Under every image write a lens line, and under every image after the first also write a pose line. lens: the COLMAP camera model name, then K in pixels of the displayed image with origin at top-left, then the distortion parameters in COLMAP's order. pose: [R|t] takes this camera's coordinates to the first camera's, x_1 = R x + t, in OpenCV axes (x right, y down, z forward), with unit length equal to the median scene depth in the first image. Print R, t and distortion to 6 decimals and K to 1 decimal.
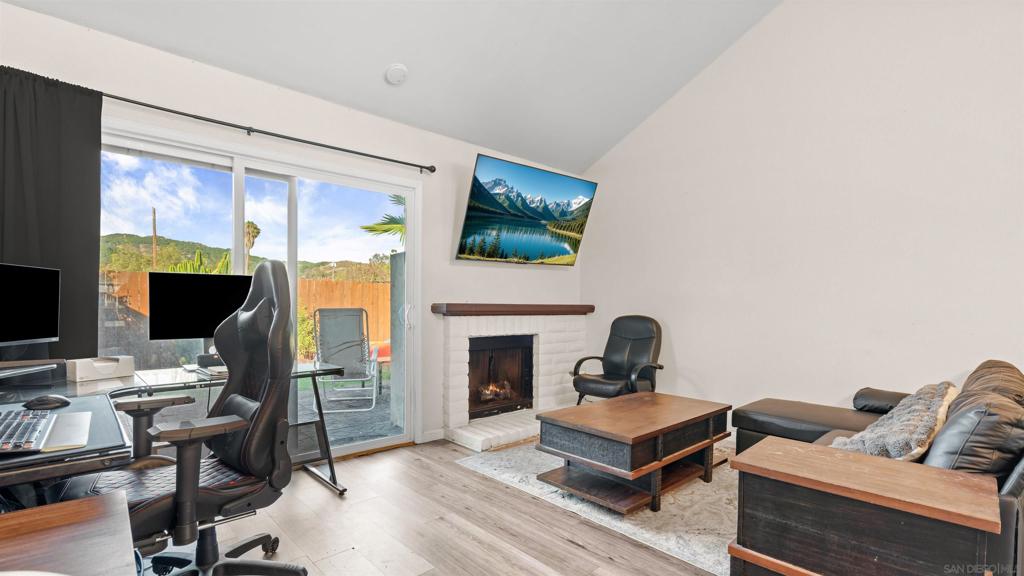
lens RADIAL K [[489.8, 0, 531.4], [0, 489.8, 316.2], [0, 0, 1]] dist [-0.002964, -0.000568]
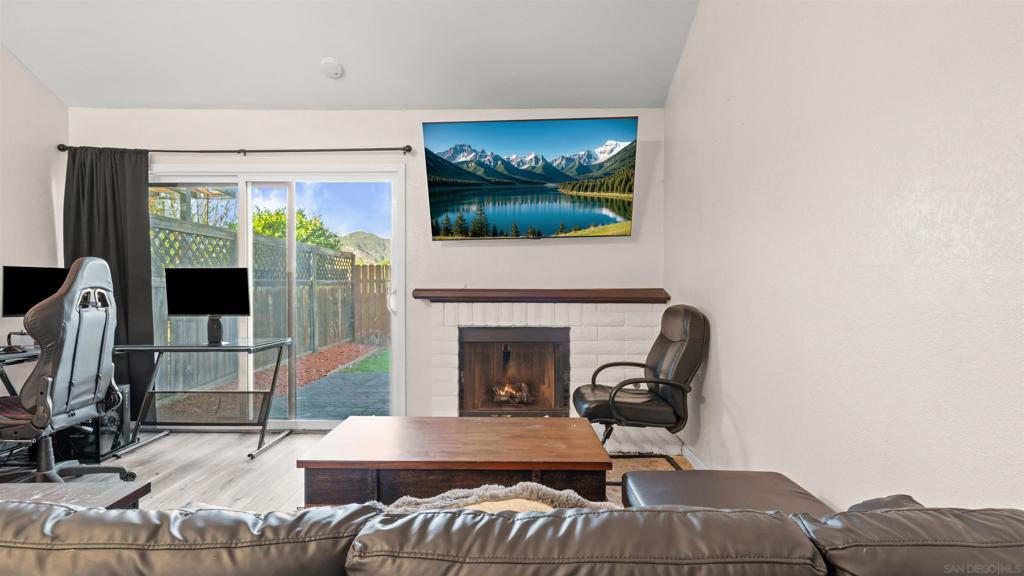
lens RADIAL K [[504.0, 0, 500.8], [0, 504.0, 303.6], [0, 0, 1]] dist [0.004841, 0.000347]
pose [[0.707794, 0.008295, -0.706370, 0.588359], [-0.016046, 0.999862, -0.004337, 0.002589], [0.706236, 0.014404, 0.707830, 0.405699]]
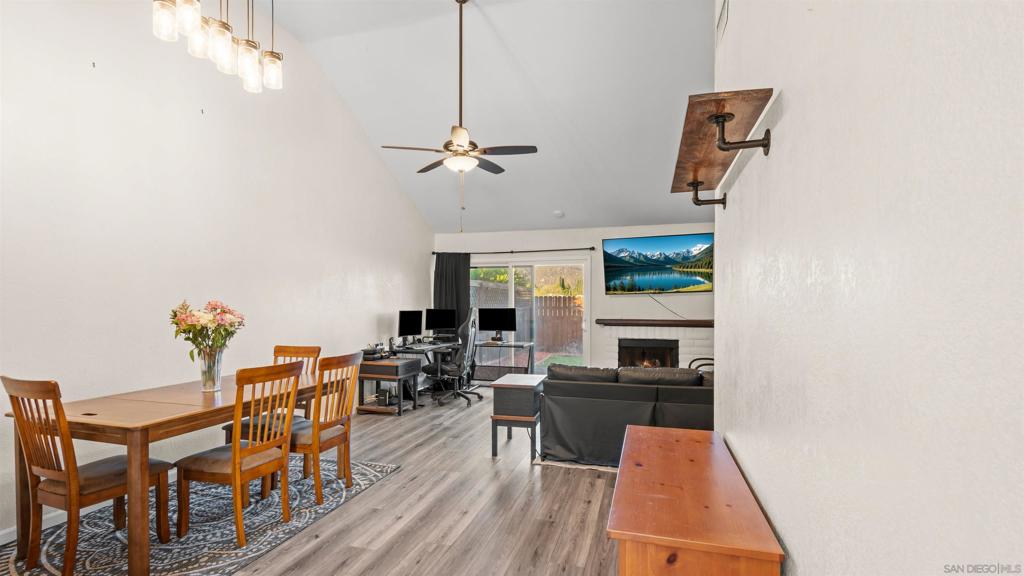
lens RADIAL K [[487.1, 0, 512.0], [0, 487.1, 288.0], [0, 0, 1]] dist [-0.002897, 0.000470]
pose [[0.519774, -0.047936, -0.852958, 1.175349], [-0.022635, 0.997301, -0.069841, -0.004473], [0.854004, 0.055608, 0.517286, -0.237716]]
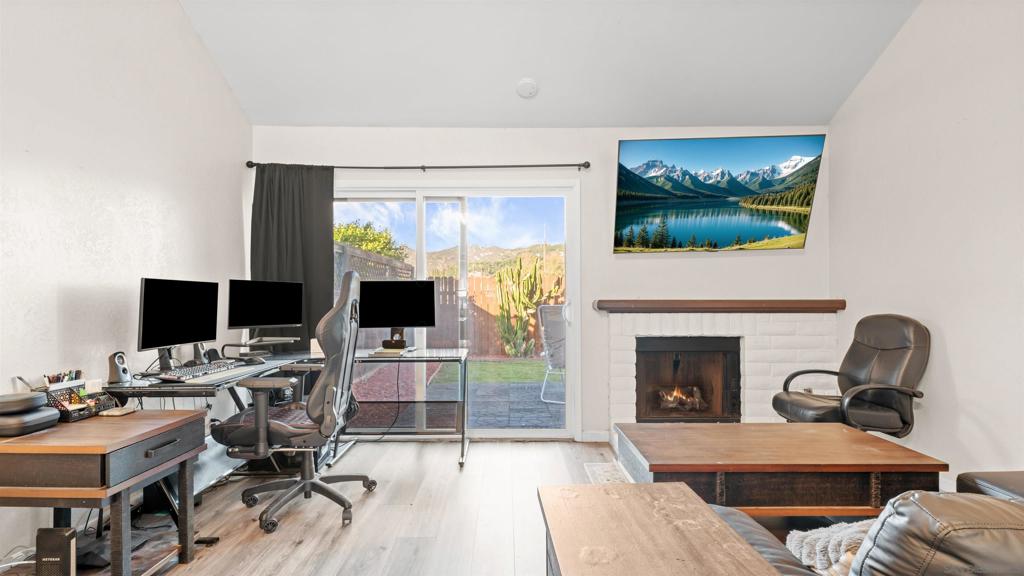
lens RADIAL K [[499.3, 0, 486.7], [0, 499.3, 307.3], [0, 0, 1]] dist [0.002507, 0.000499]
pose [[0.716763, -0.006306, -0.697288, 0.336478], [-0.010309, 0.999754, -0.019639, 0.008808], [0.697240, 0.021265, 0.716522, 0.134063]]
